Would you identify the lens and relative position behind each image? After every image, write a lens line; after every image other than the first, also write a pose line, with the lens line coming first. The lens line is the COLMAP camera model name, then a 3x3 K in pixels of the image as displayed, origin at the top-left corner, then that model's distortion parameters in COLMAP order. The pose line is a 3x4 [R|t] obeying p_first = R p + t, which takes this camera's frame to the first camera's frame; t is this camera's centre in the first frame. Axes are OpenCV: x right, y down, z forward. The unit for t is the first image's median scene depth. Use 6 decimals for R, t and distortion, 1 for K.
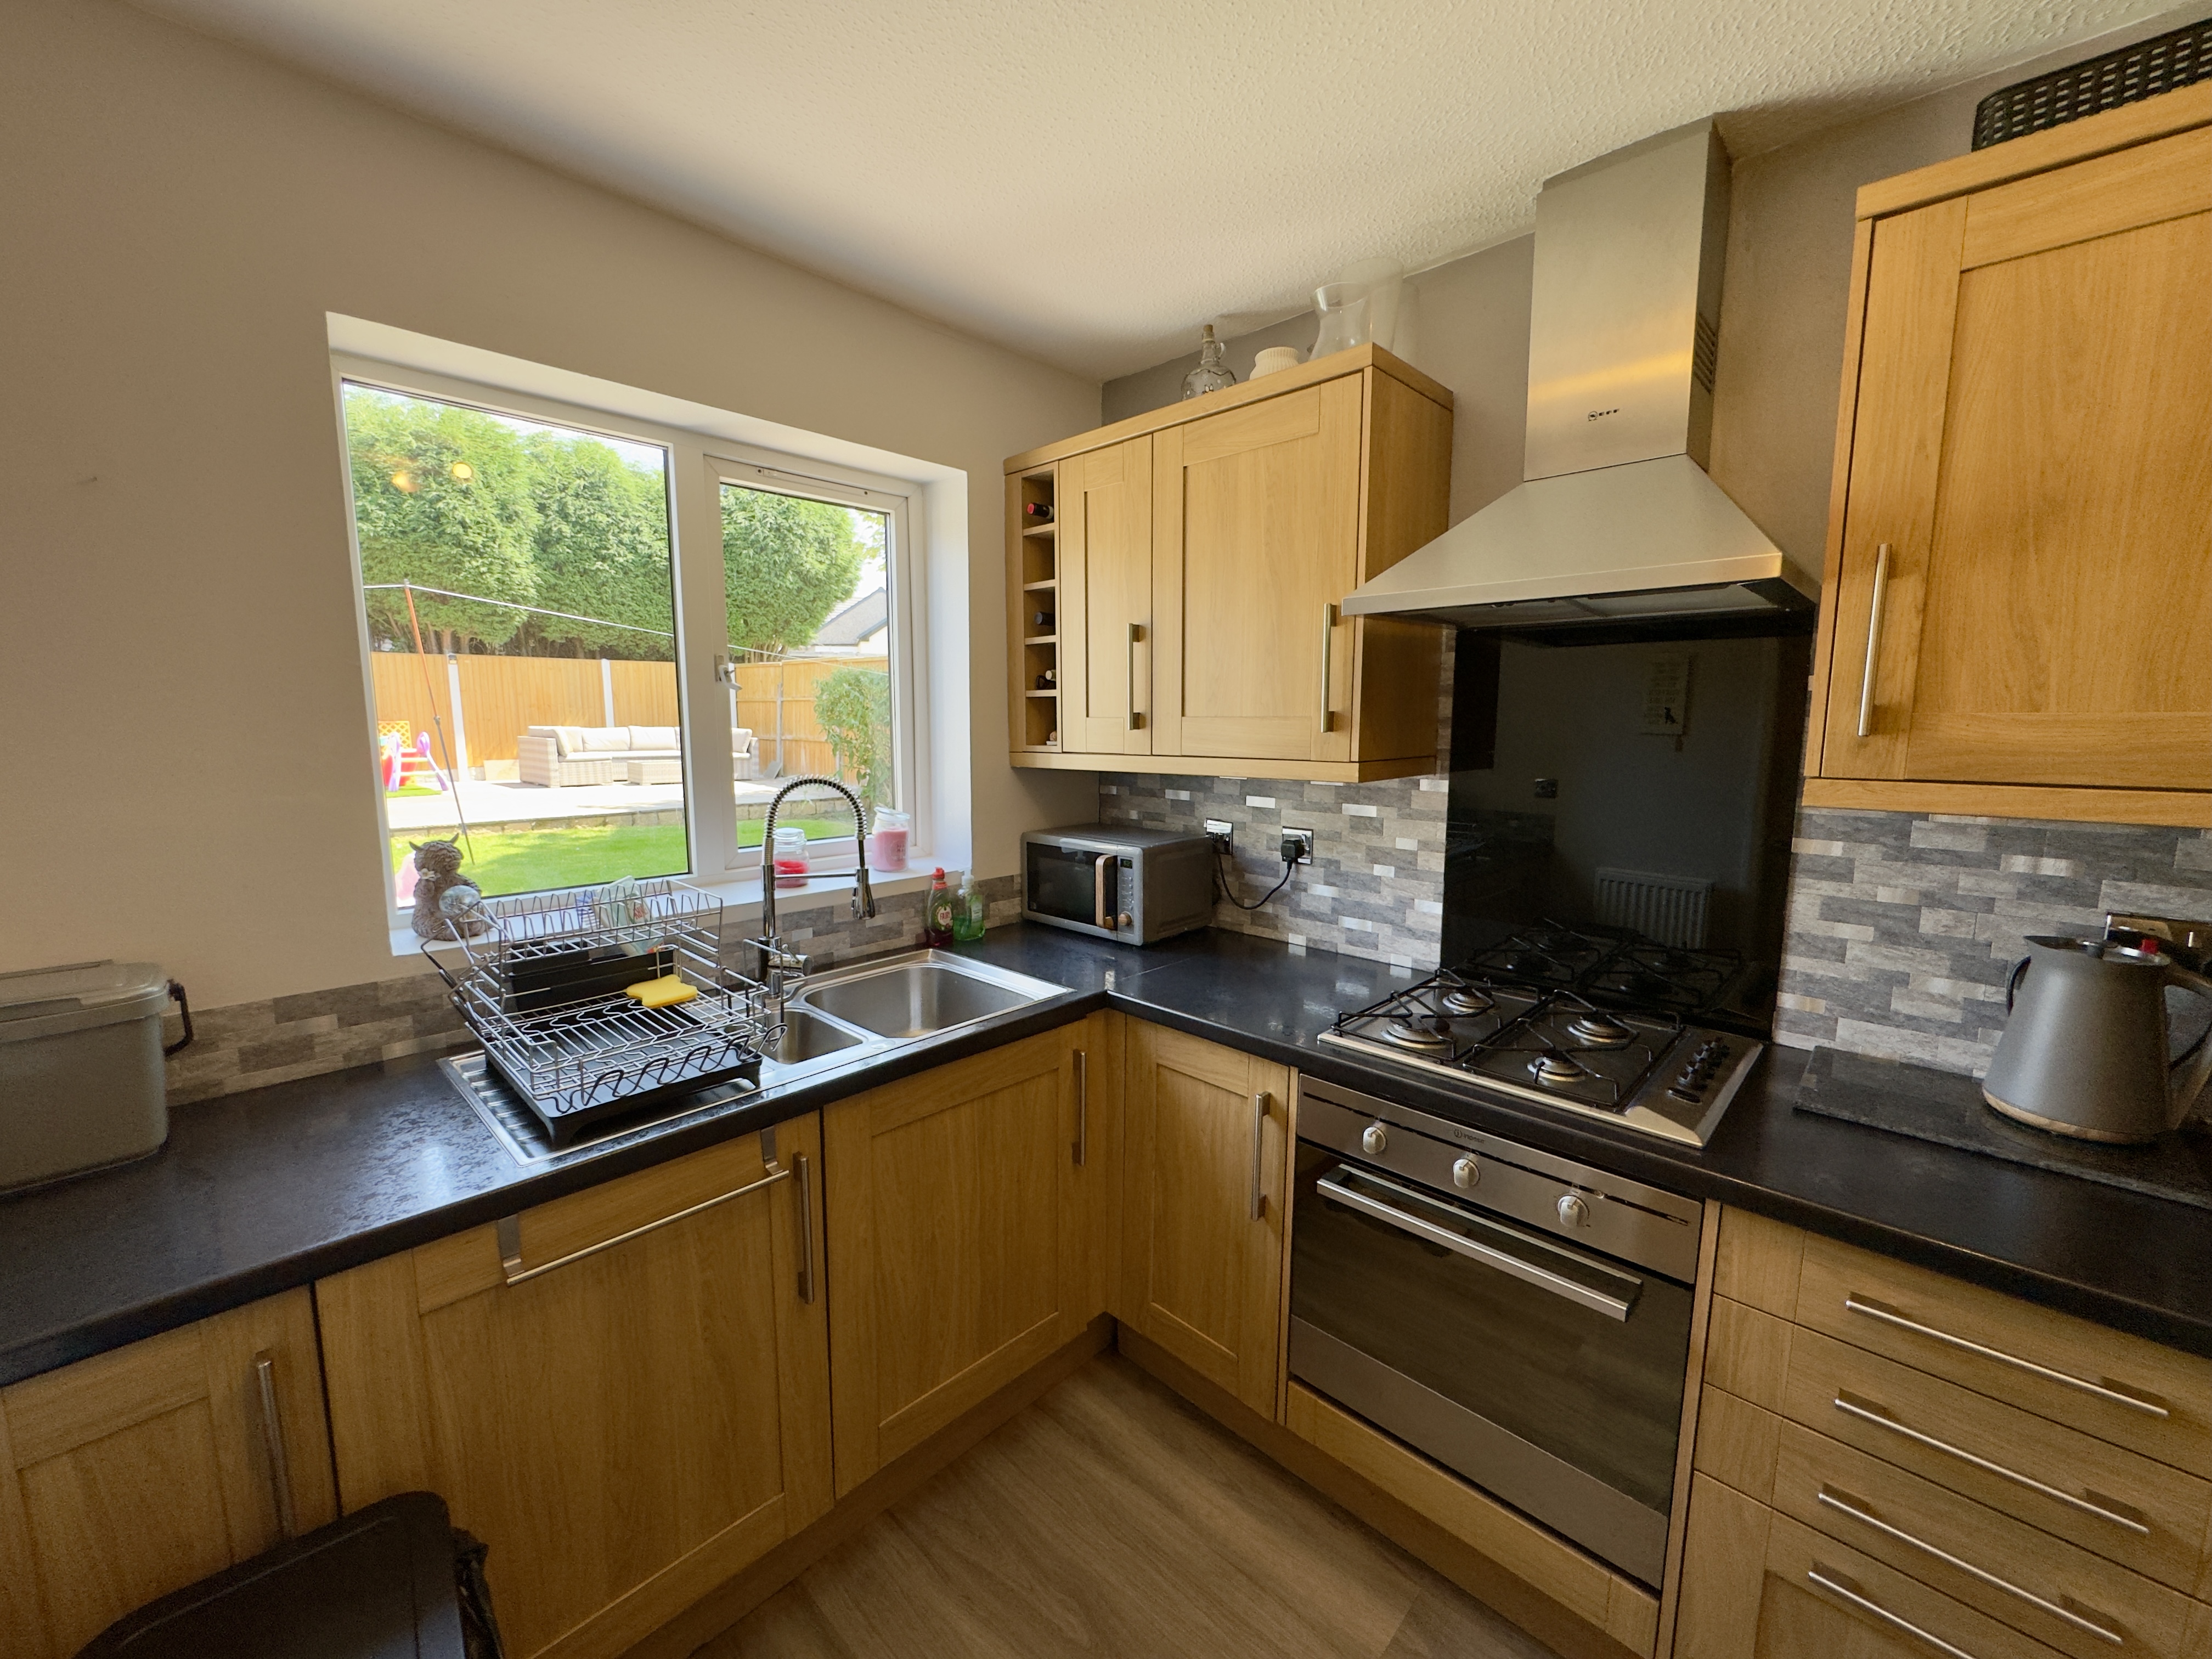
lens RADIAL K [[878.3, 0, 1100.8], [0, 878.3, 825.6], [0, 0, 1]] dist [-0.001530, -0.000033]
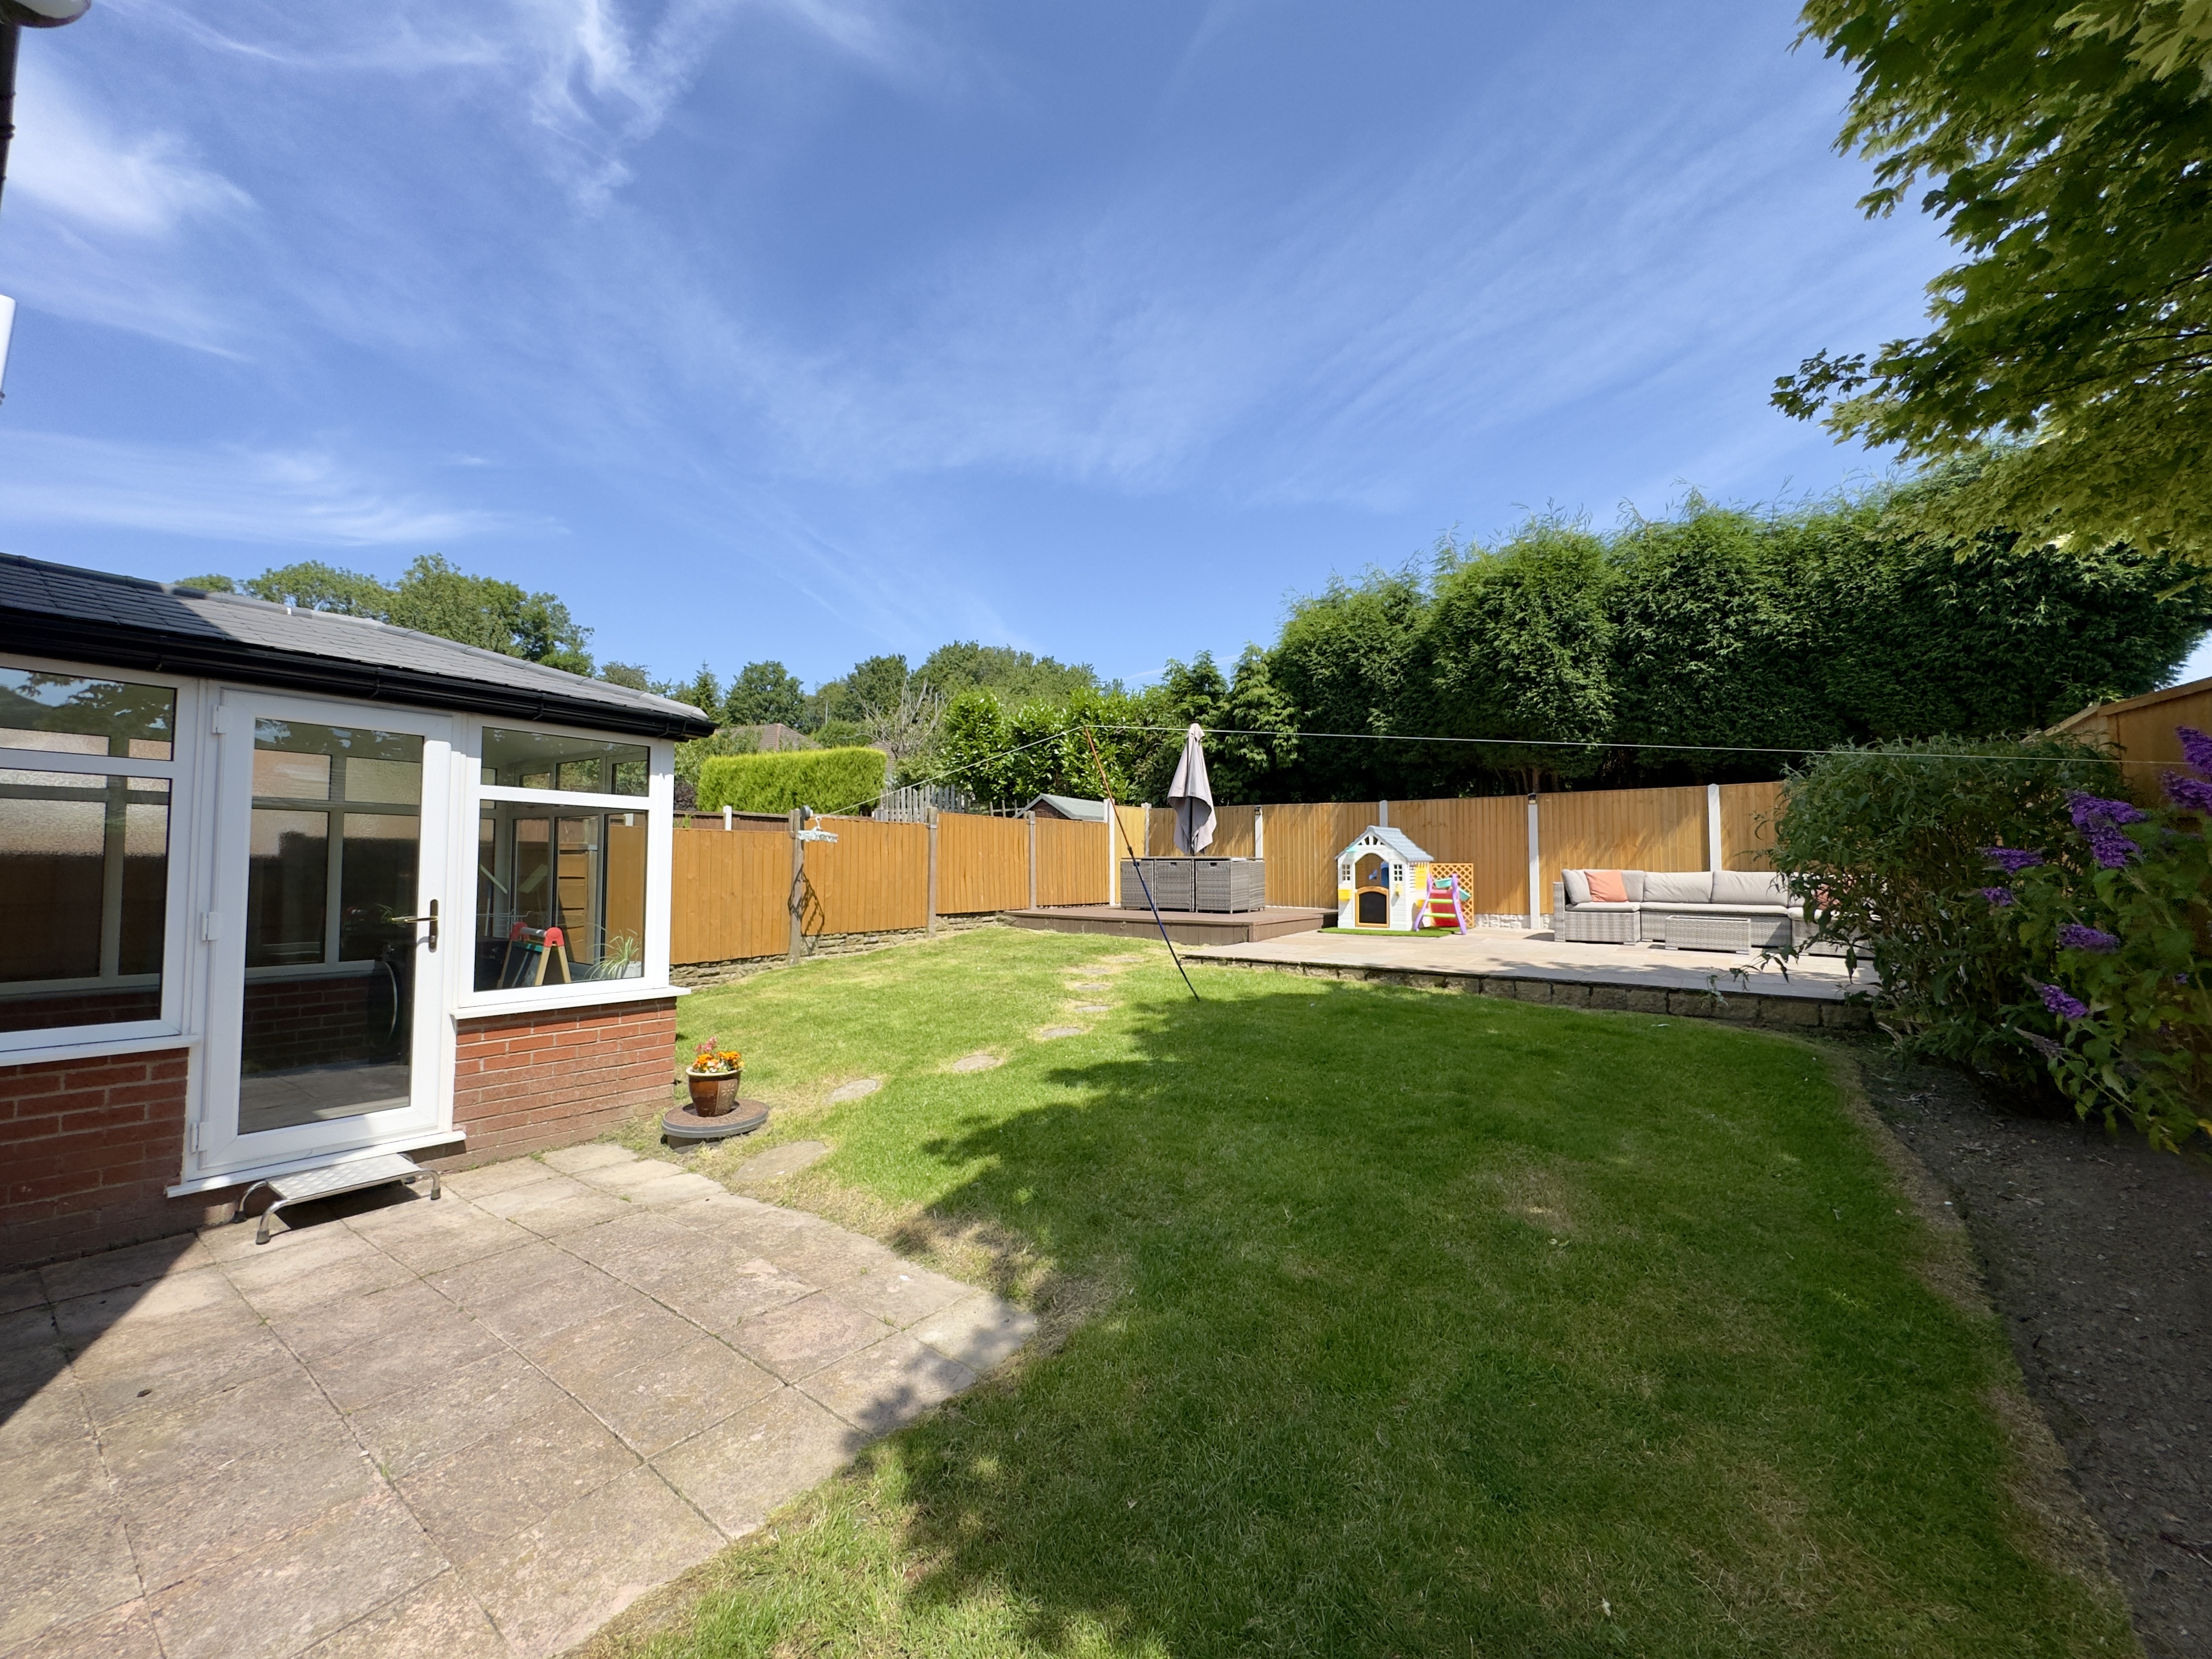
lens RADIAL K [[878.3, 0, 1100.8], [0, 878.3, 825.6], [0, 0, 1]] dist [-0.001530, -0.000033]
pose [[0.142778, -0.056243, -0.988155, 0.123626], [-0.125953, 0.989235, -0.074504, -0.032492], [0.981708, 0.135098, 0.134157, 0.414476]]
